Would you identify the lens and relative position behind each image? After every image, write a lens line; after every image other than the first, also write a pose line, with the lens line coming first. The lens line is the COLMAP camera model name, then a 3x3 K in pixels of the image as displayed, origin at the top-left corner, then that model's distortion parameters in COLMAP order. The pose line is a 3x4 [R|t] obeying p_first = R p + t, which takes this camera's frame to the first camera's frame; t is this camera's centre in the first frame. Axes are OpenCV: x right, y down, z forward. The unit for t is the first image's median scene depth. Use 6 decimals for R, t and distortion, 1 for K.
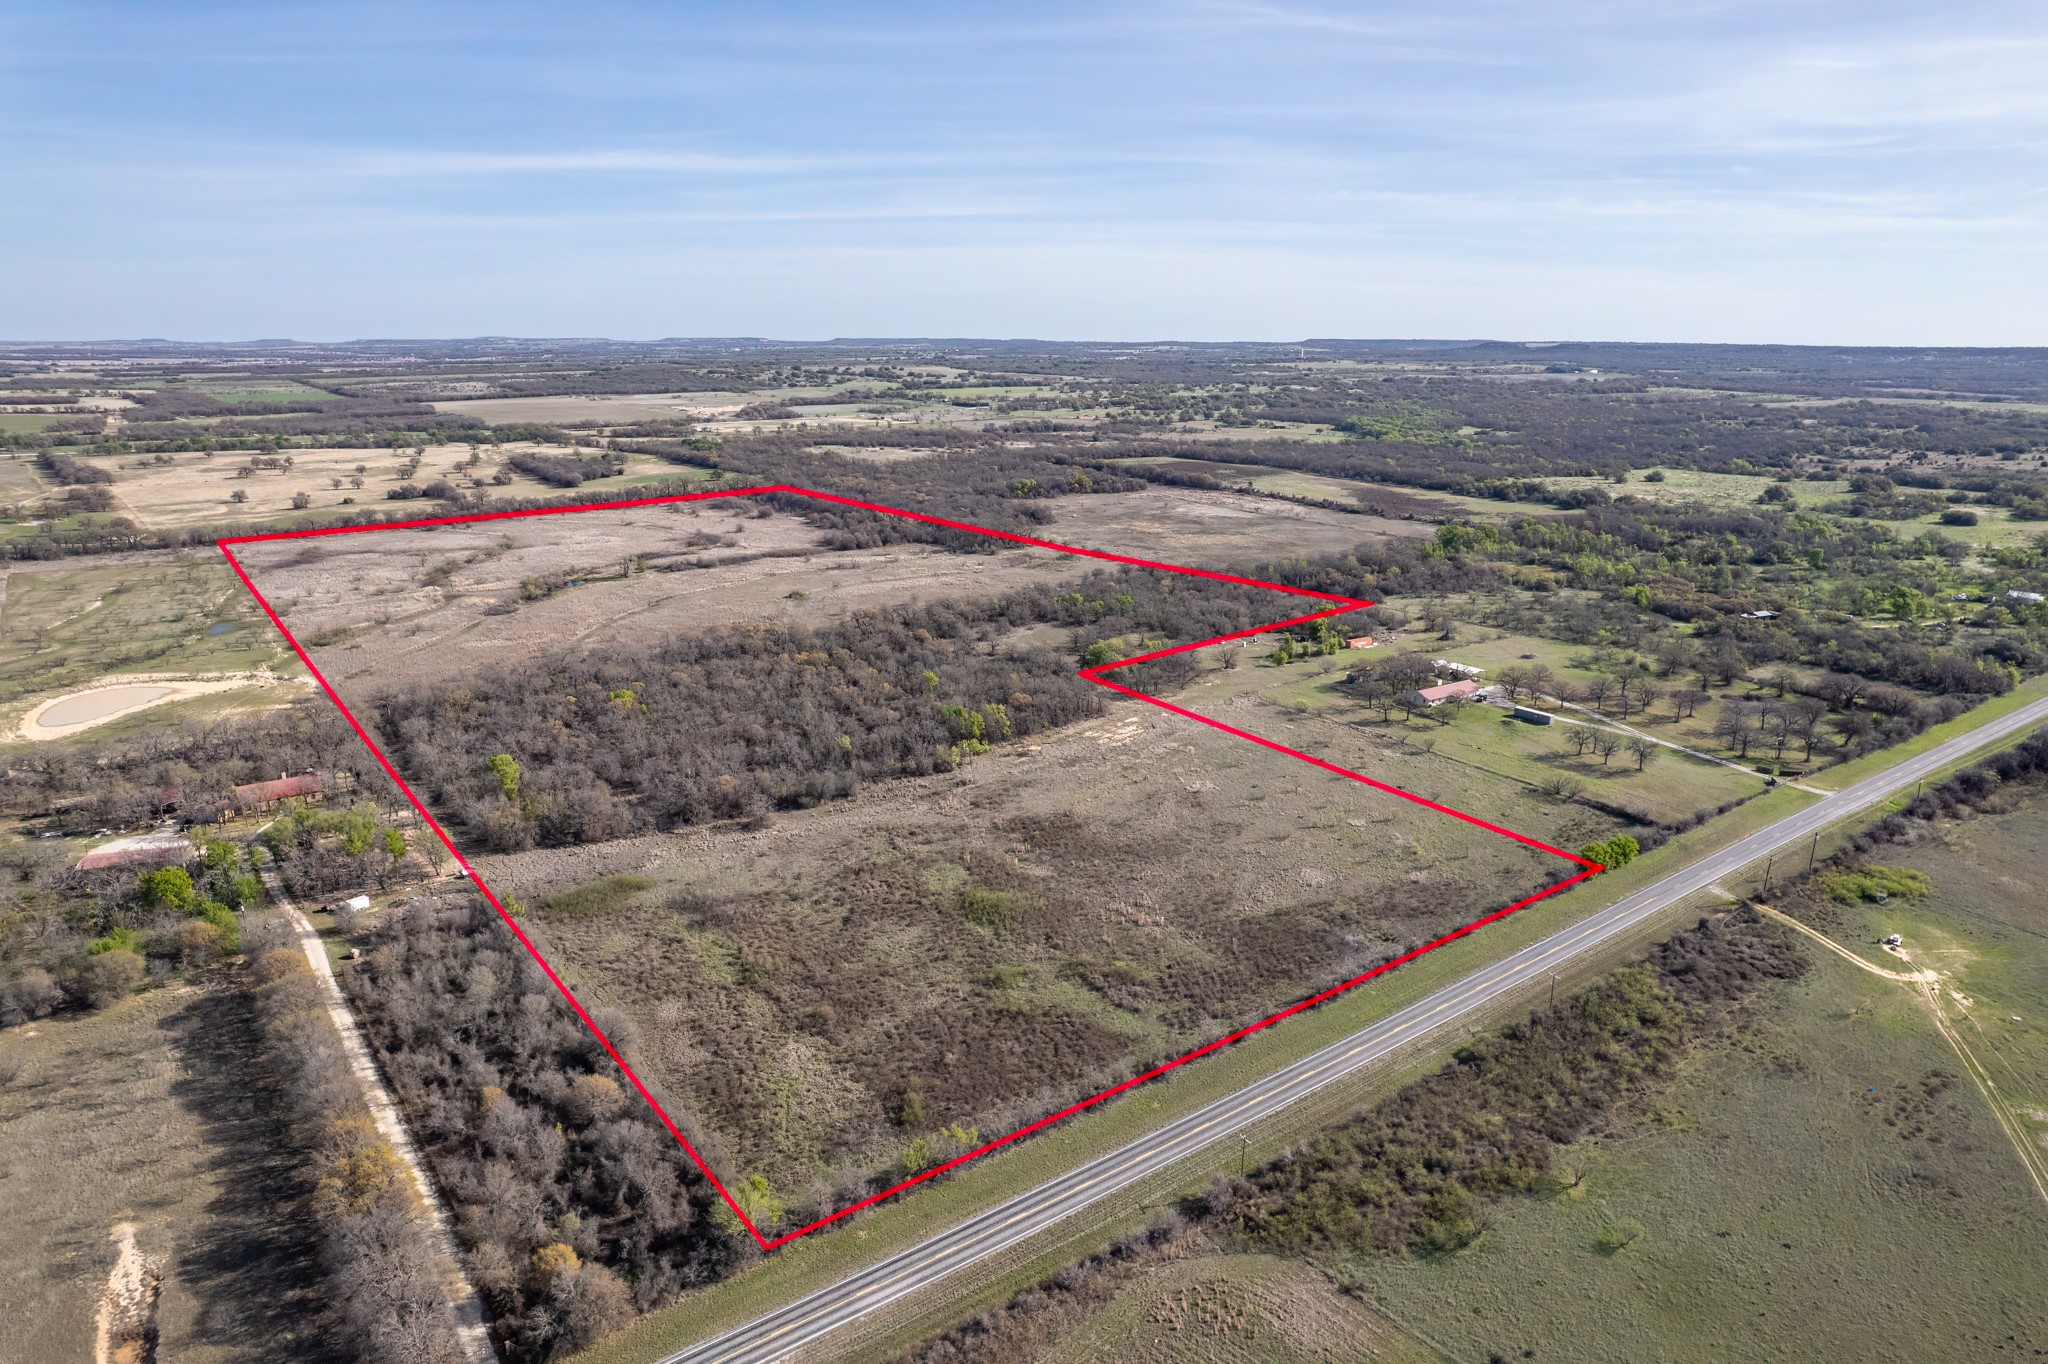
lens RADIAL K [[1299.4, 0, 1037.2], [0, 1299.4, 727.3], [0, 0, 1]] dist [-0.069804, 0.058483]
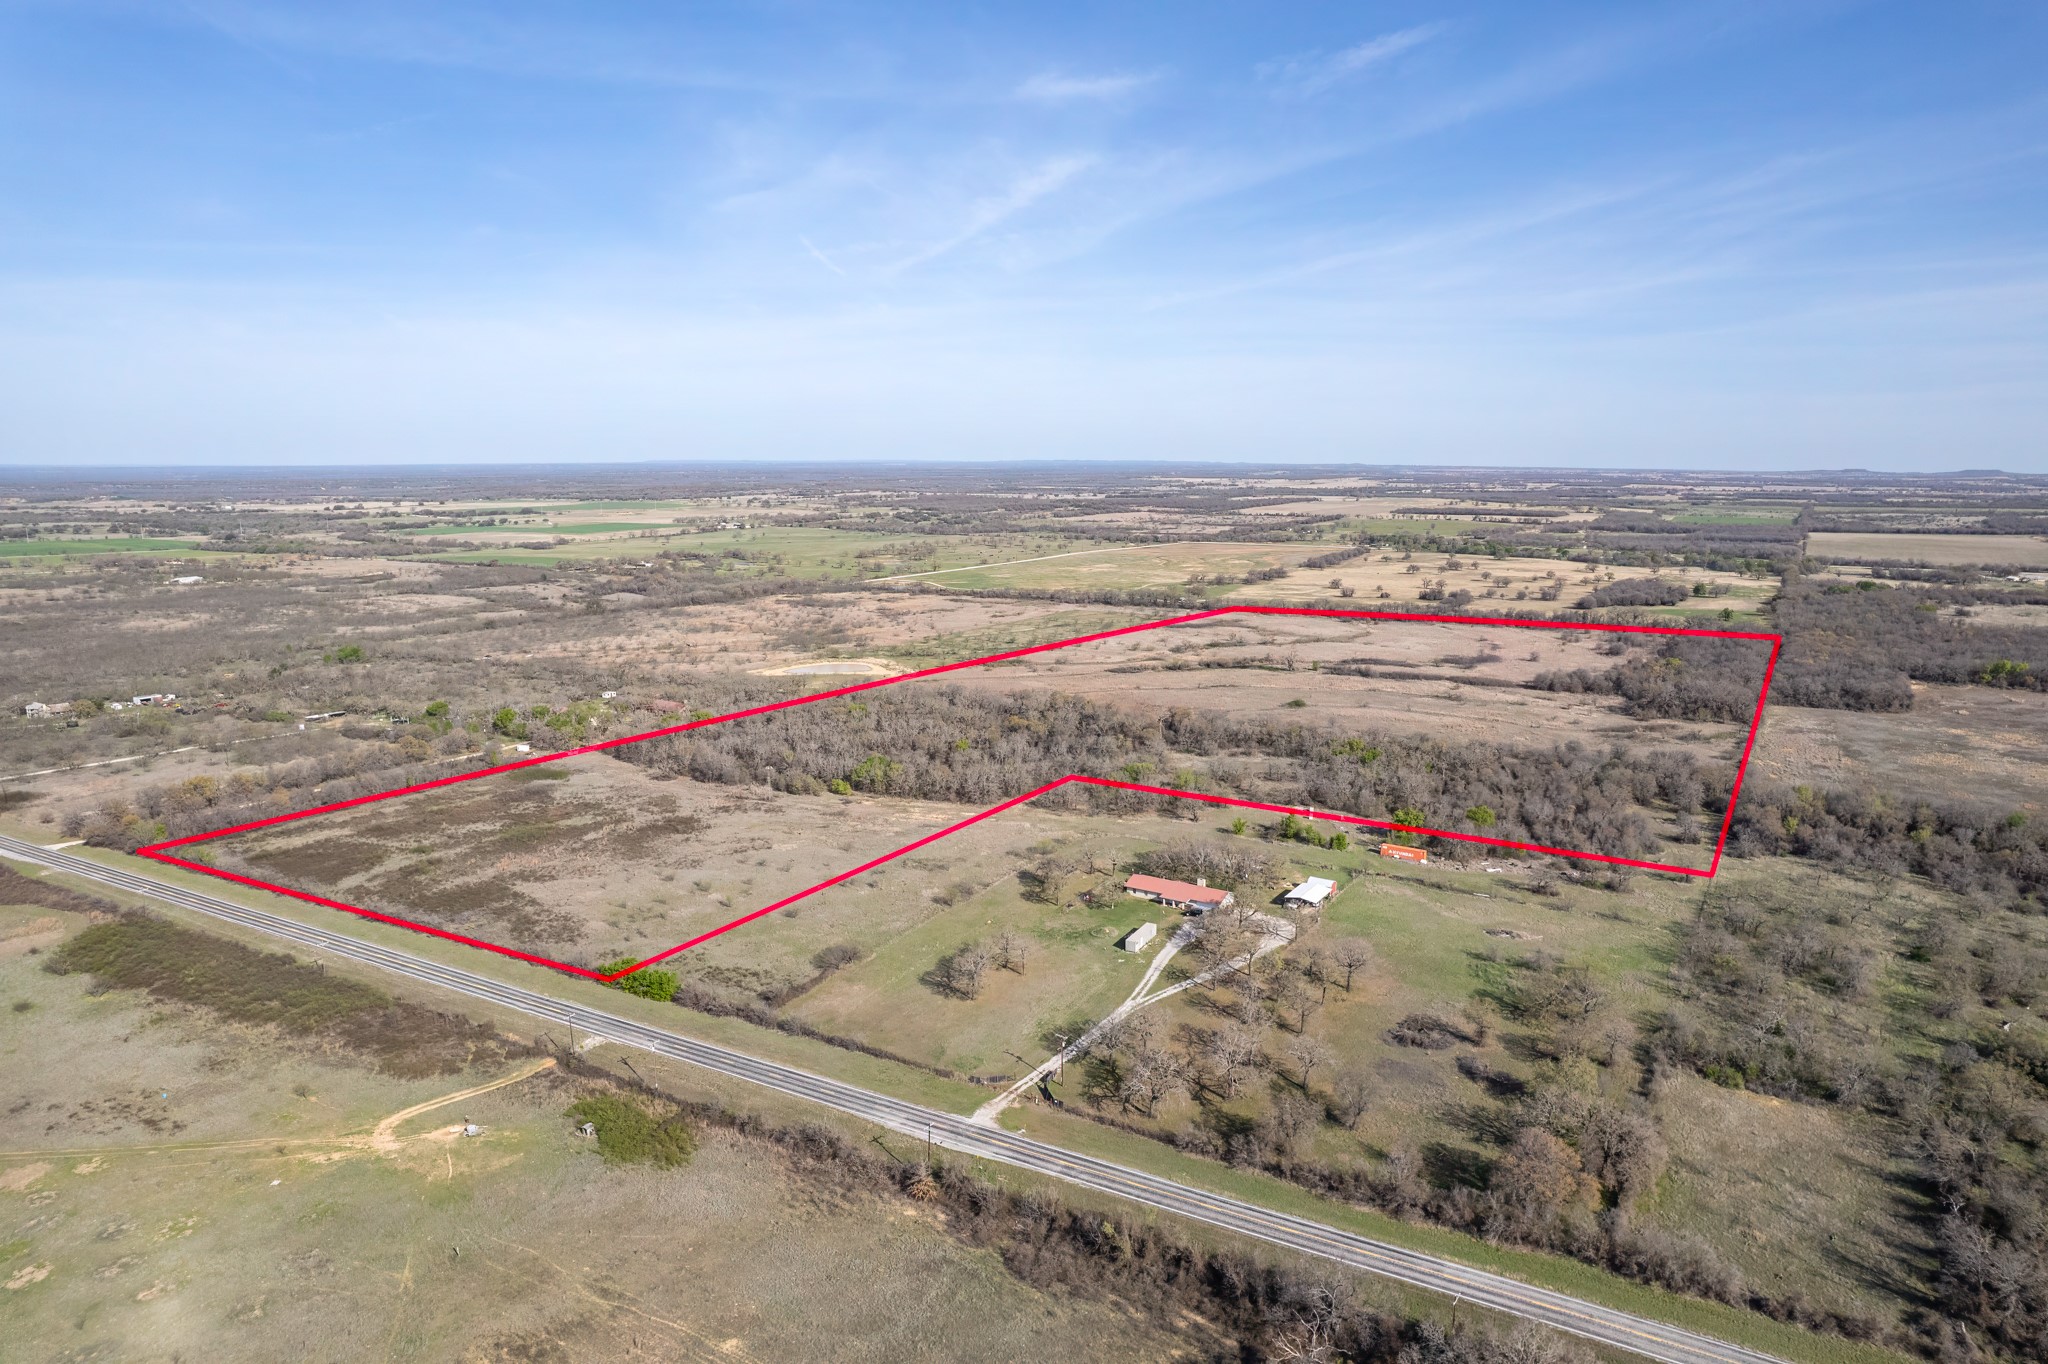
lens RADIAL K [[1299.4, 0, 1037.2], [0, 1299.4, 727.3], [0, 0, 1]] dist [-0.069804, 0.058483]
pose [[0.393166, 0.185237, -0.900615, 1.619019], [-0.271665, 0.959170, 0.078684, -0.268667], [0.878418, 0.213730, 0.427435, 0.967038]]
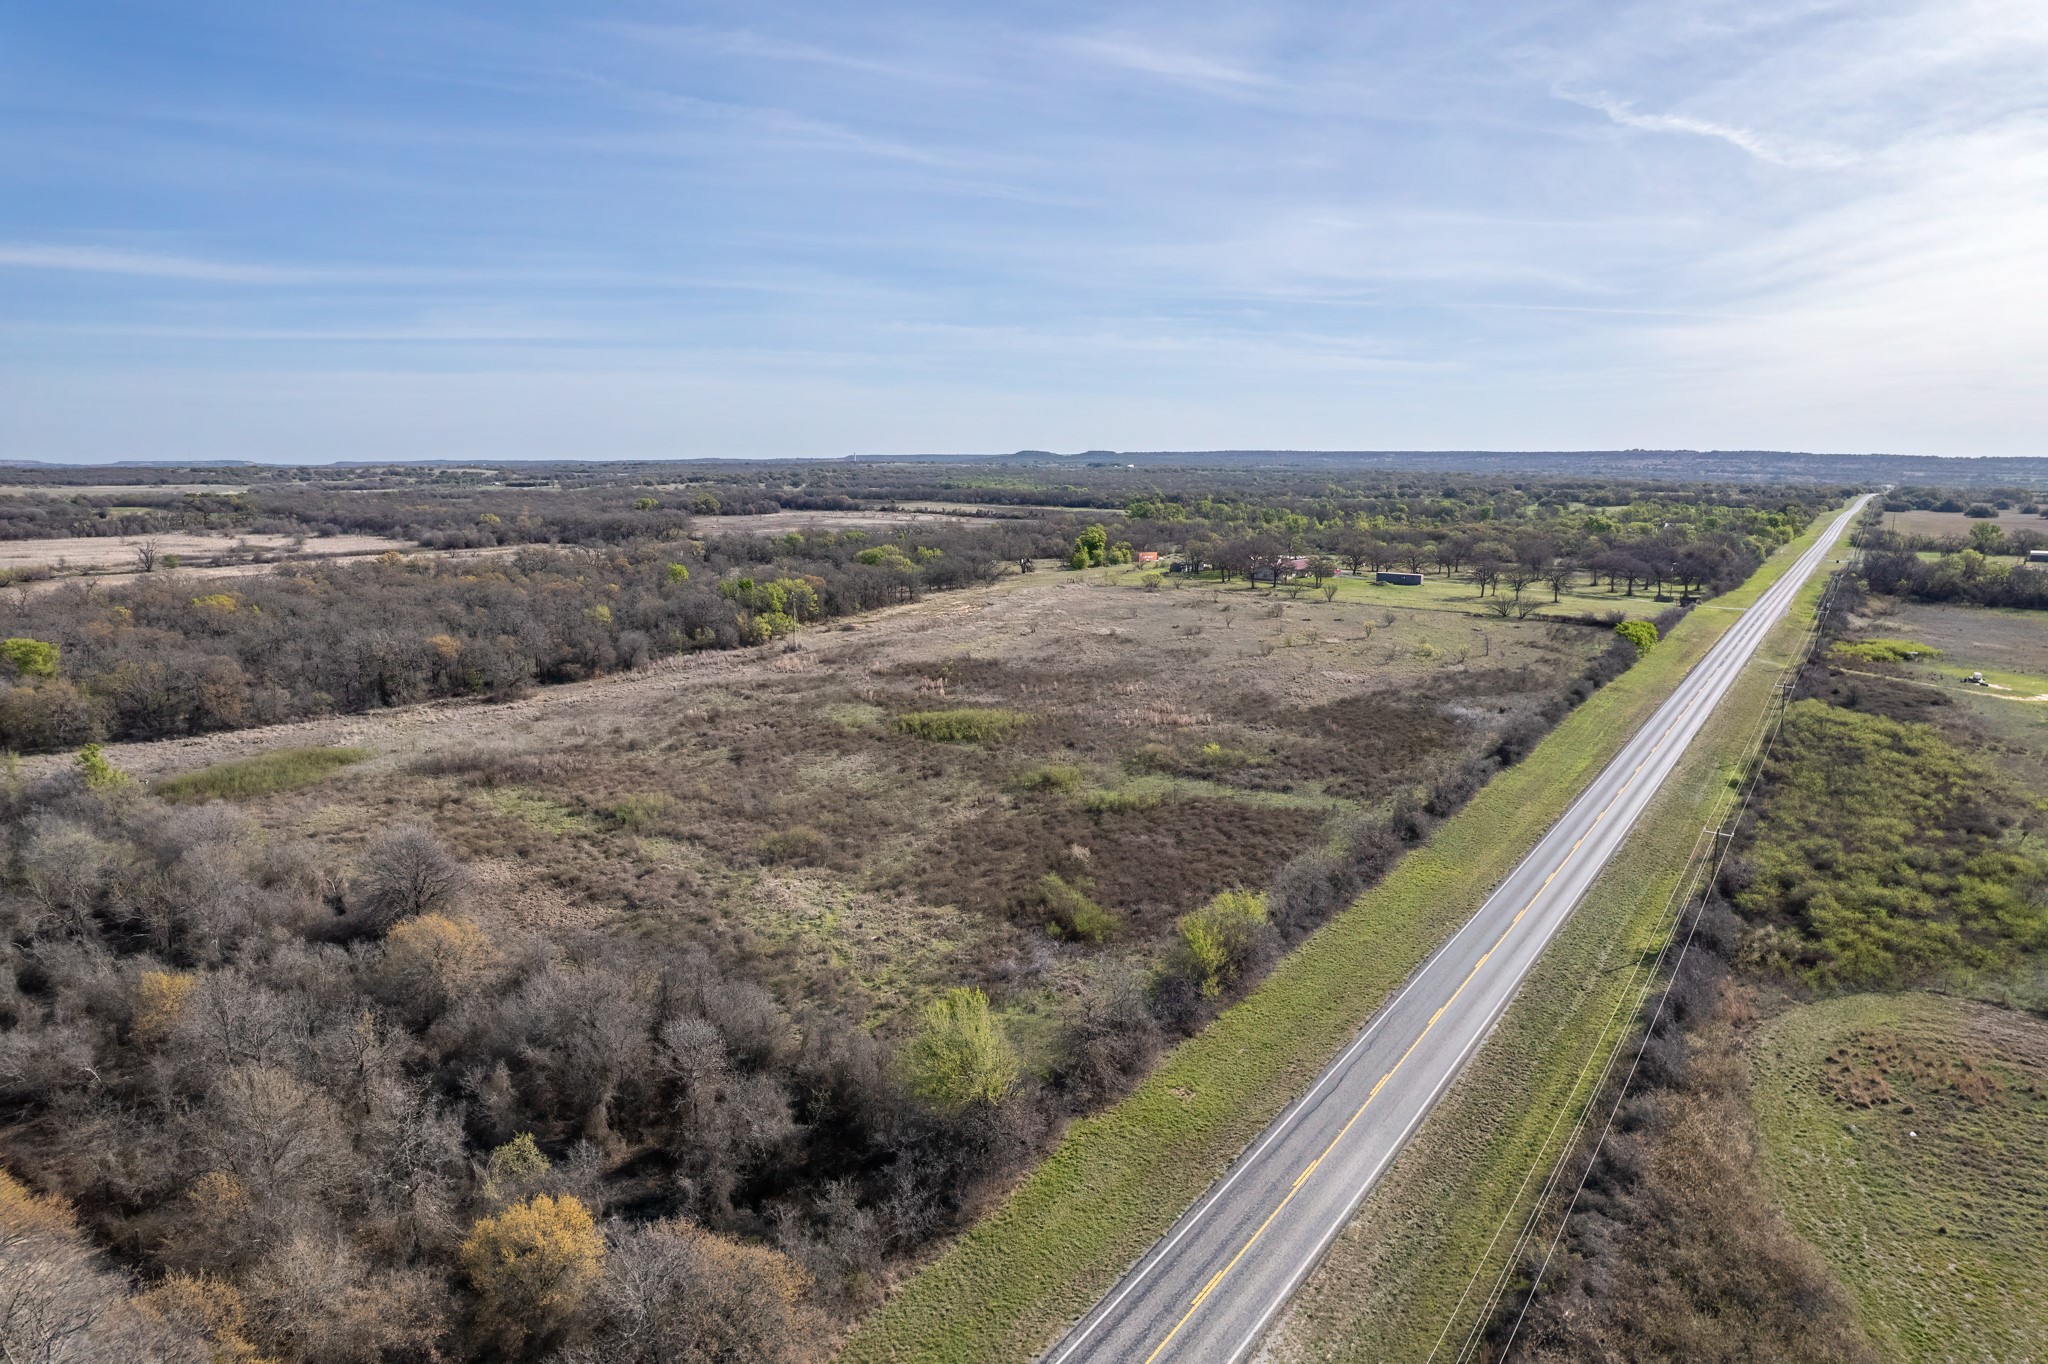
lens RADIAL K [[1299.4, 0, 1037.2], [0, 1299.4, 727.3], [0, 0, 1]] dist [-0.069804, 0.058483]
pose [[0.940589, -0.070981, 0.332044, -0.238495], [0.101921, 0.991832, -0.076688, 0.216062], [-0.323888, 0.105974, 0.940141, 0.418867]]
